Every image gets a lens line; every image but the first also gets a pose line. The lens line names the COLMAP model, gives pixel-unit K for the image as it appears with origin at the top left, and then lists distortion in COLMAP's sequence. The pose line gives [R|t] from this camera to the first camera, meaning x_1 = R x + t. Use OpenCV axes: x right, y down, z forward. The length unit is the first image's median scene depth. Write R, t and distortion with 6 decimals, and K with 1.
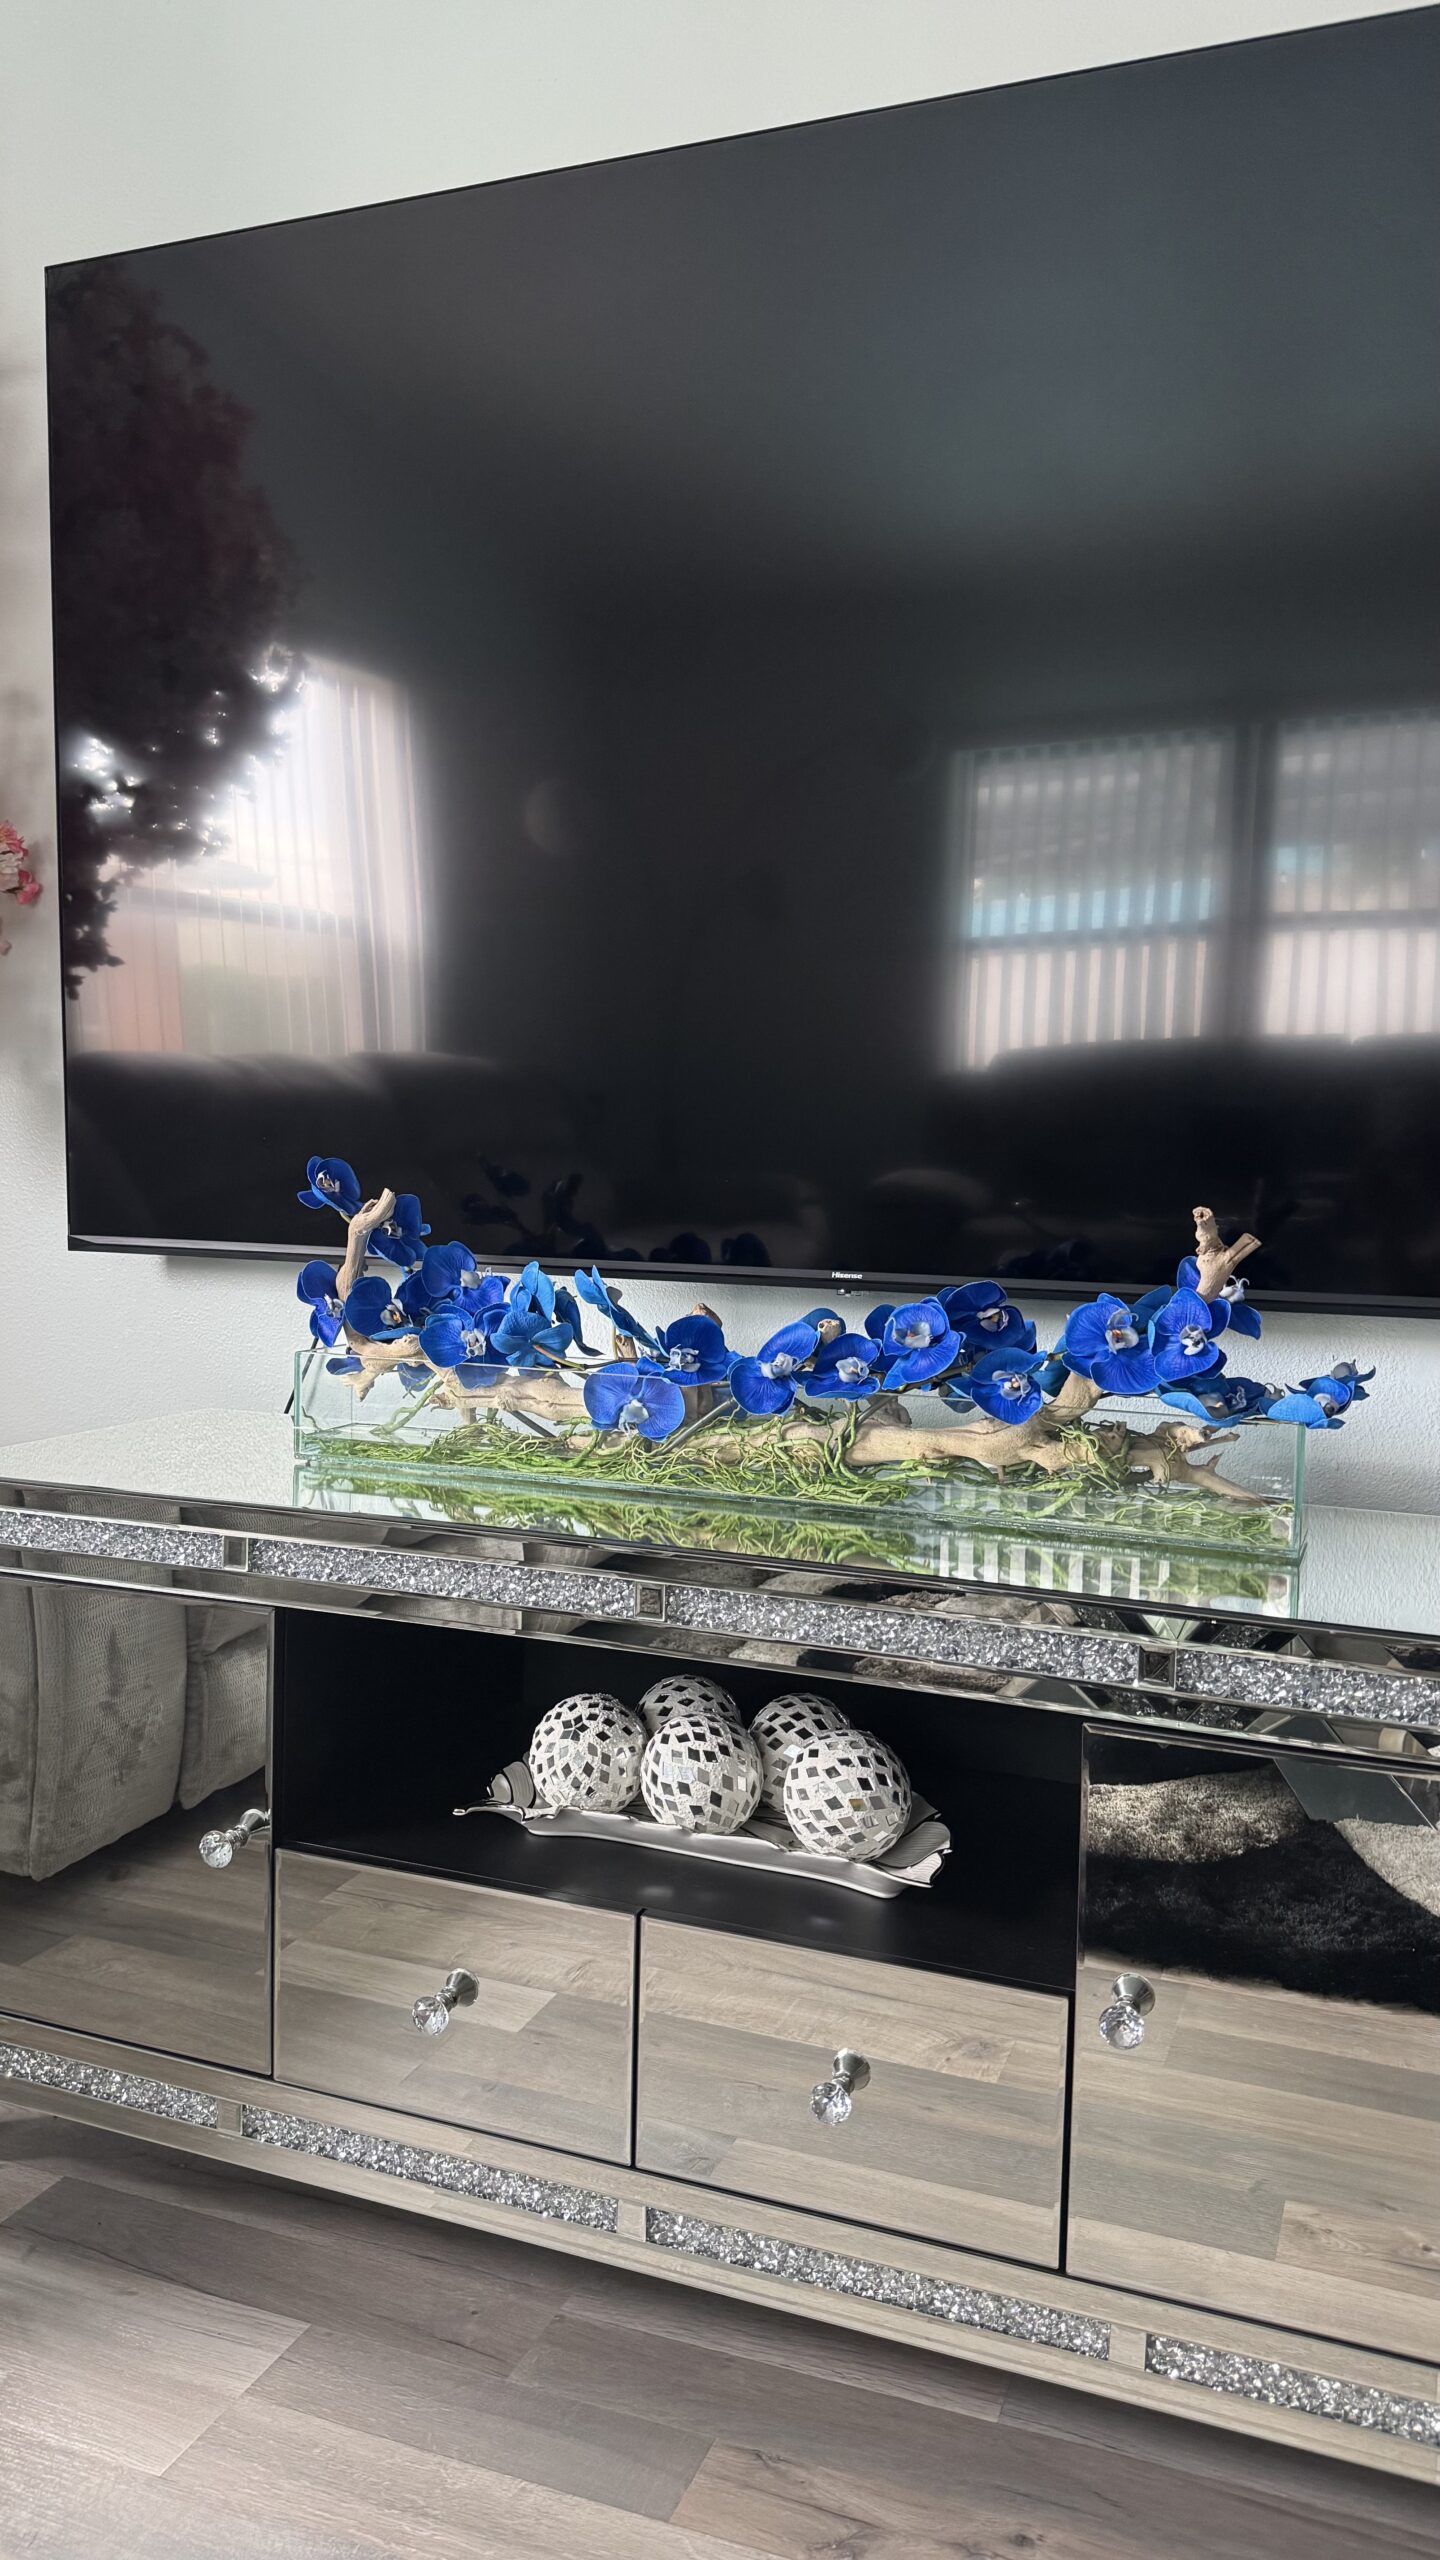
lens RADIAL K [[1812.5, 0, 670.6], [0, 1812.5, 1277.6], [0, 0, 1]] dist [0.040263, -0.111145]
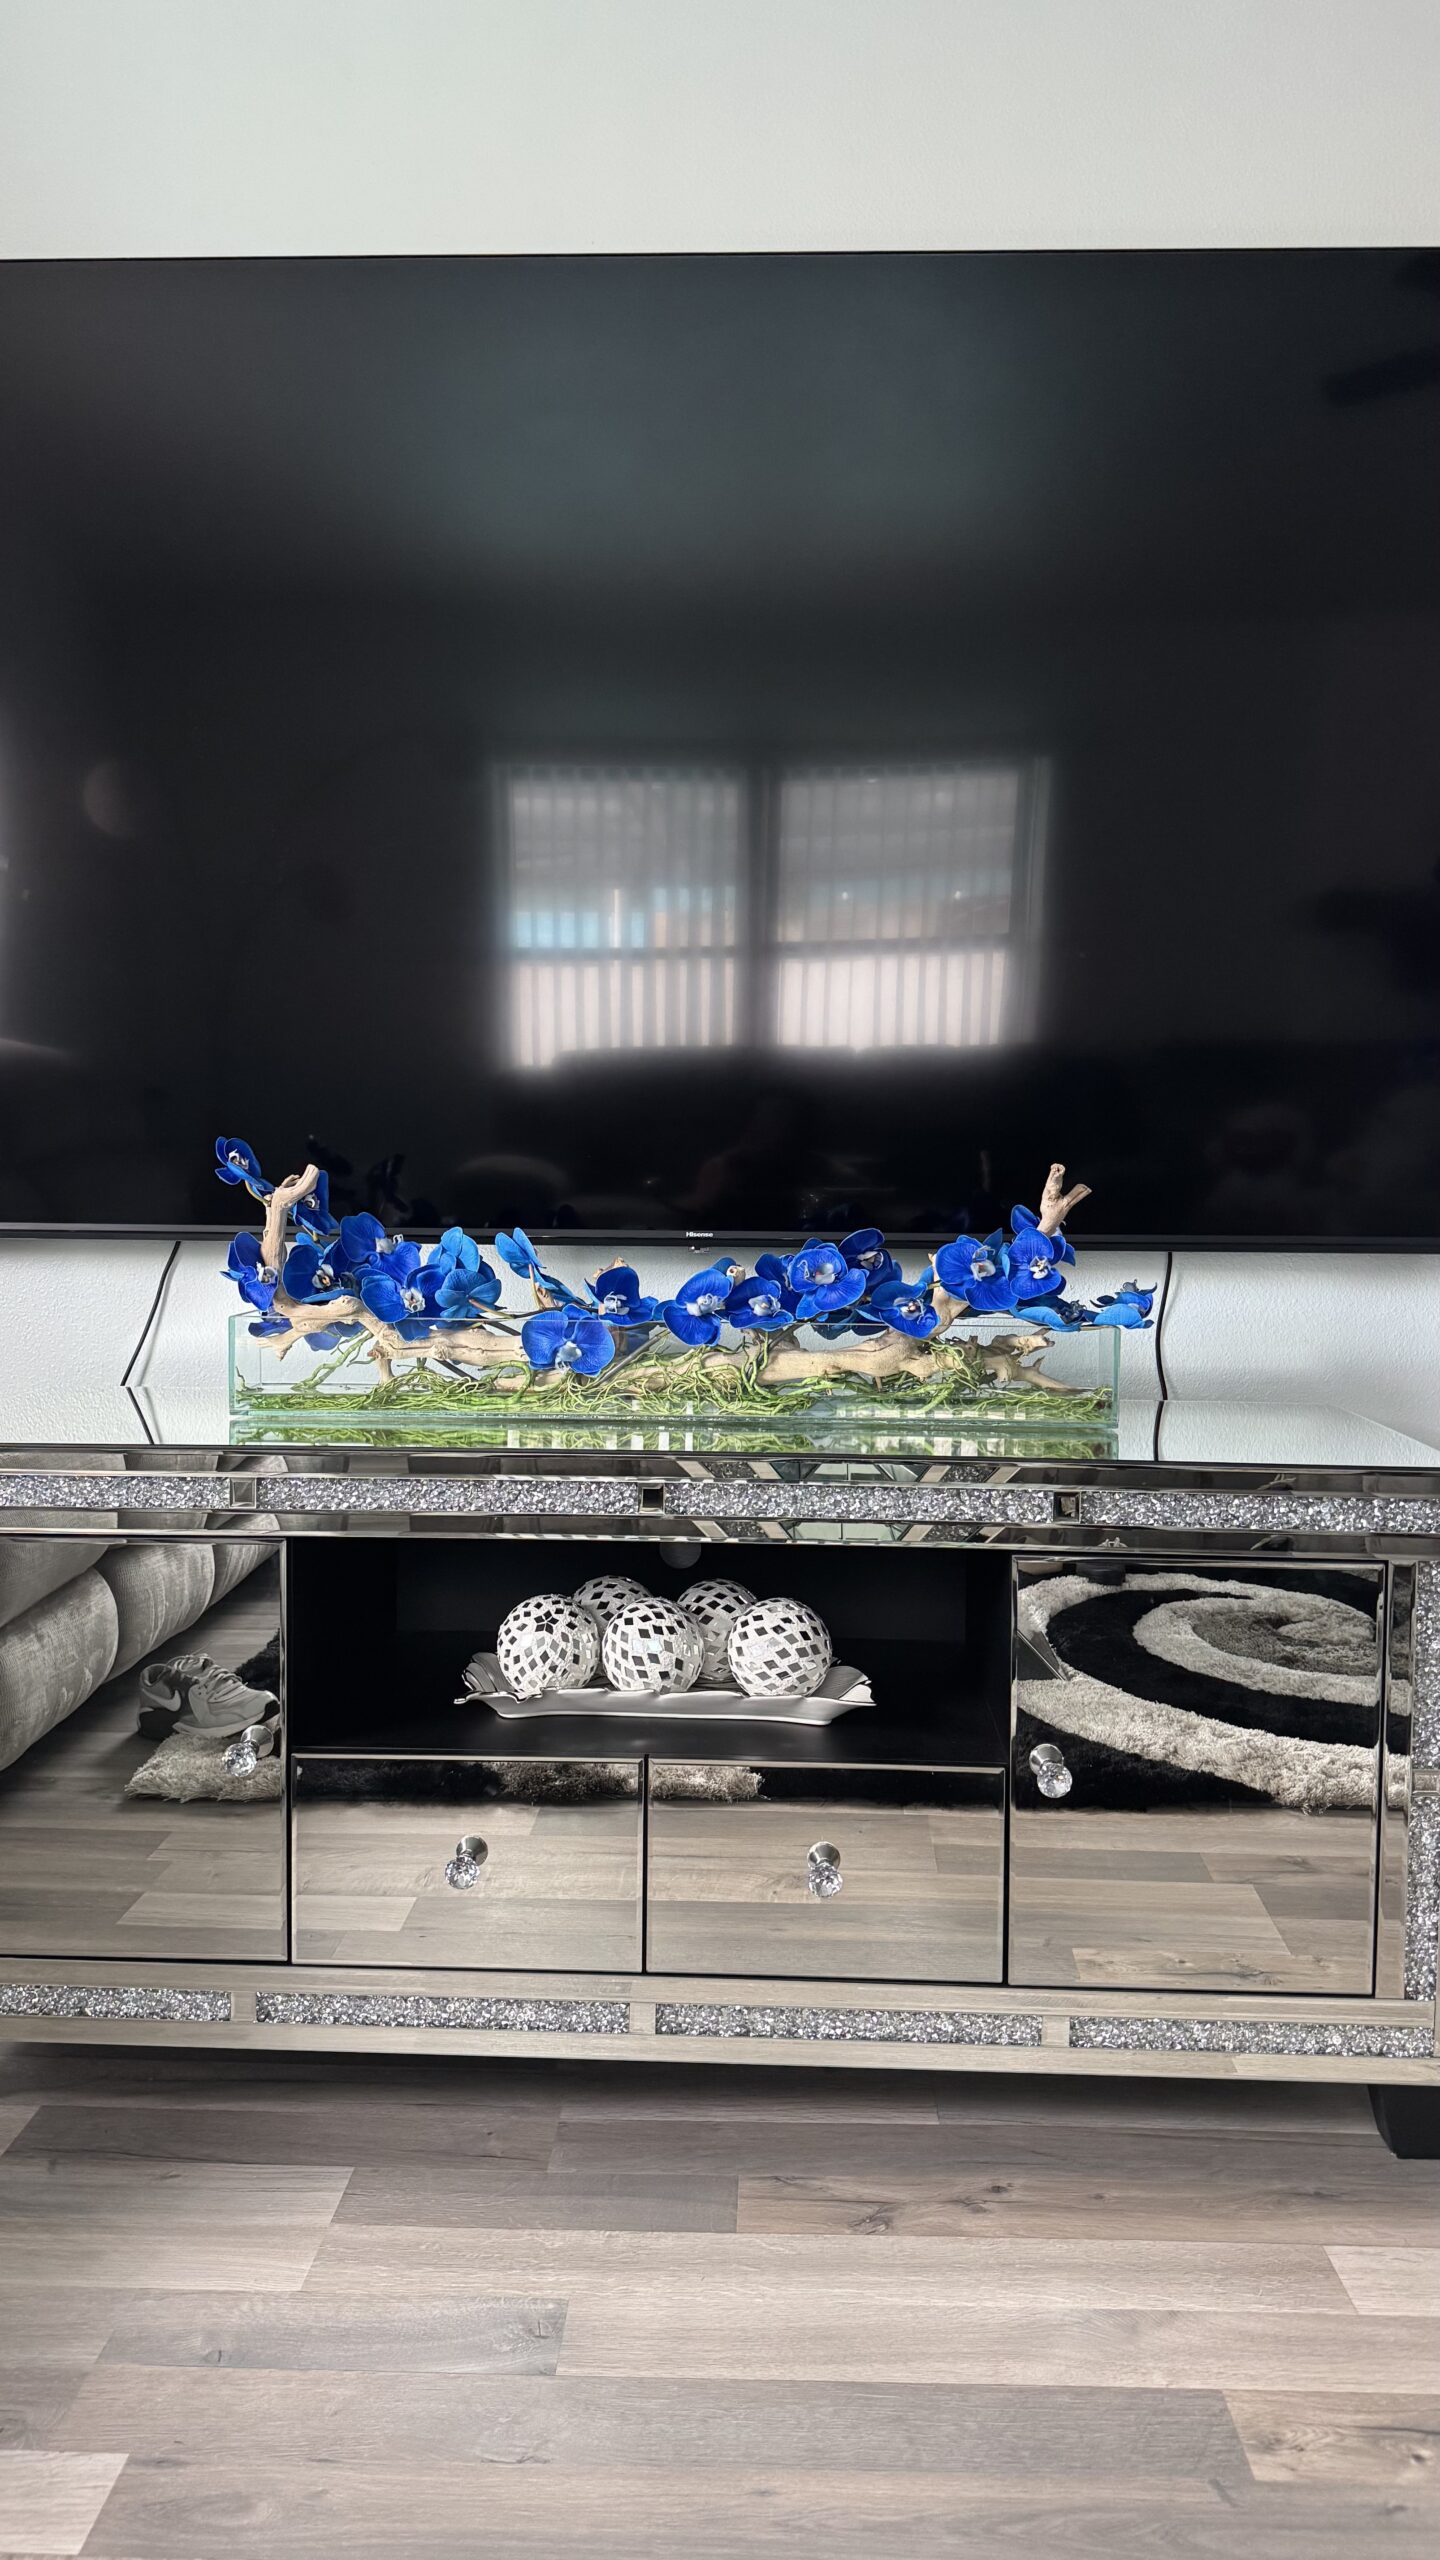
lens RADIAL K [[1807.6, 0, 720.0], [0, 1807.6, 1280.0], [0, 0, 1]] dist [-0.003599, -0.011031]
pose [[0.939397, -0.031542, 0.341377, -0.340457], [0.032923, 0.999456, 0.001749, 0.030398], [-0.341247, 0.009596, 0.939925, -0.133270]]
